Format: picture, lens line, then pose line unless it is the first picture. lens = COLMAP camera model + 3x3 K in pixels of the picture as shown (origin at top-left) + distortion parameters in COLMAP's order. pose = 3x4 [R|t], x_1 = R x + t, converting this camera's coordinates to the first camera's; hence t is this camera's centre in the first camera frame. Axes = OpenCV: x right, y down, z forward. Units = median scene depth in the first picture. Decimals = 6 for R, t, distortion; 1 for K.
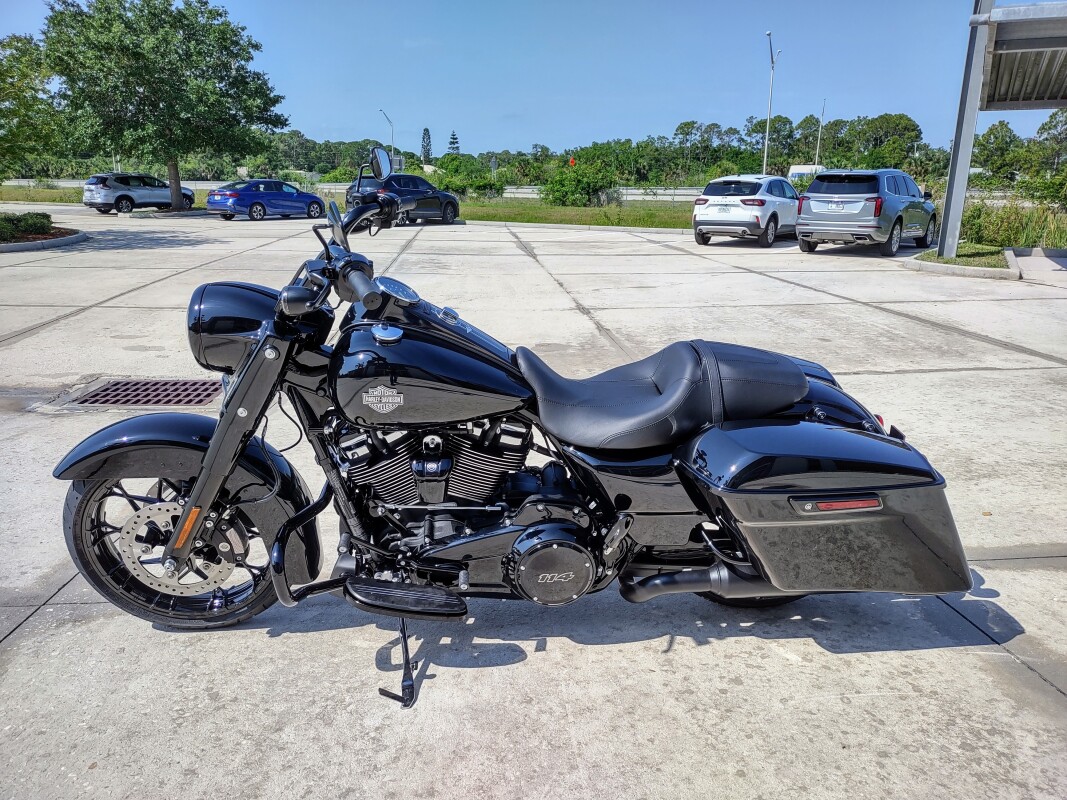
lens RADIAL K [[804.8, 0, 537.1], [0, 804.8, 401.9], [0, 0, 1]] dist [0.019470, -0.032646]
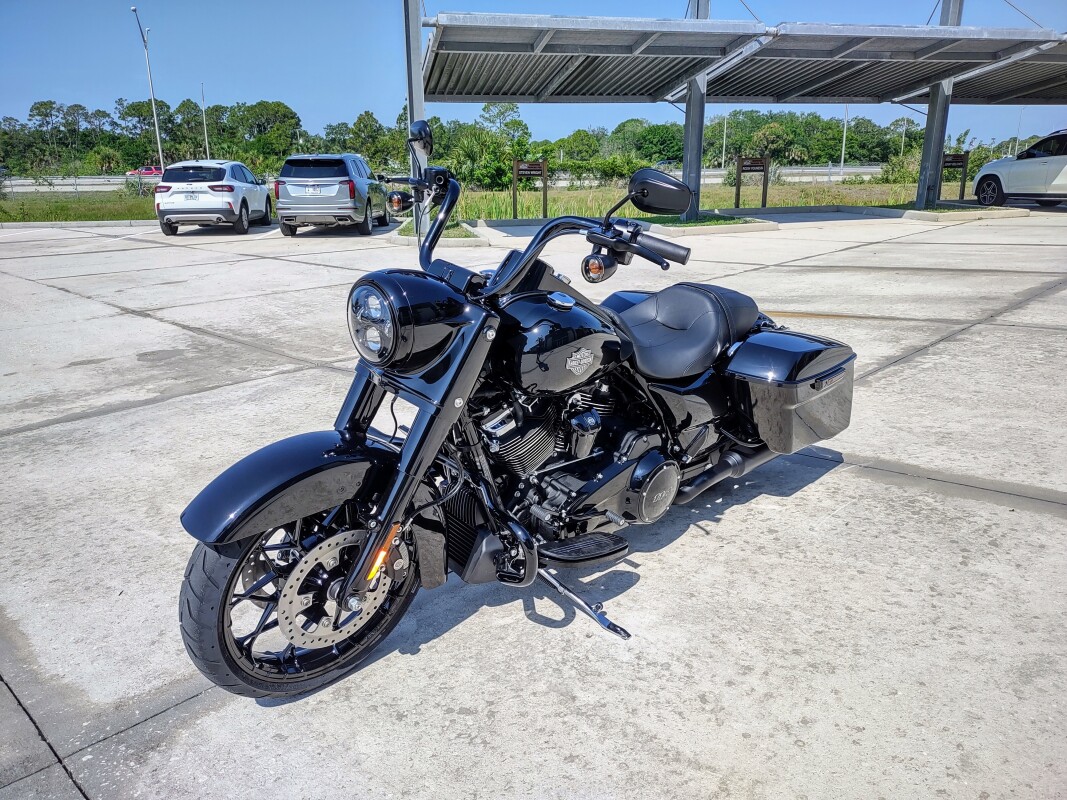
lens RADIAL K [[804.8, 0, 537.1], [0, 804.8, 401.9], [0, 0, 1]] dist [0.019470, -0.032646]
pose [[0.752595, -0.195163, 0.628897, -0.103861], [0.185480, 0.979228, 0.081918, -0.005493], [-0.631821, 0.054997, 0.773161, 0.025701]]
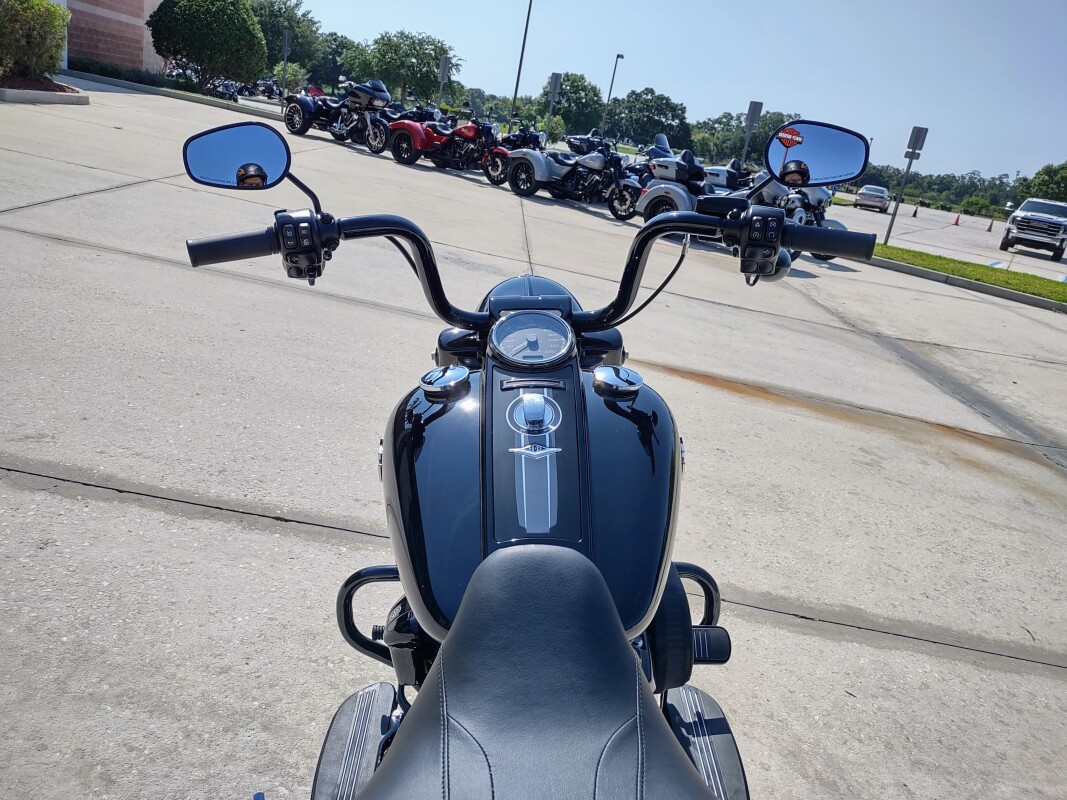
lens RADIAL K [[804.8, 0, 537.1], [0, 804.8, 401.9], [0, 0, 1]] dist [0.019470, -0.032646]
pose [[-0.047123, 0.301104, -0.952426, 0.046293], [-0.415536, 0.861158, 0.292809, -0.033011], [0.908355, 0.409566, 0.084540, 0.118872]]
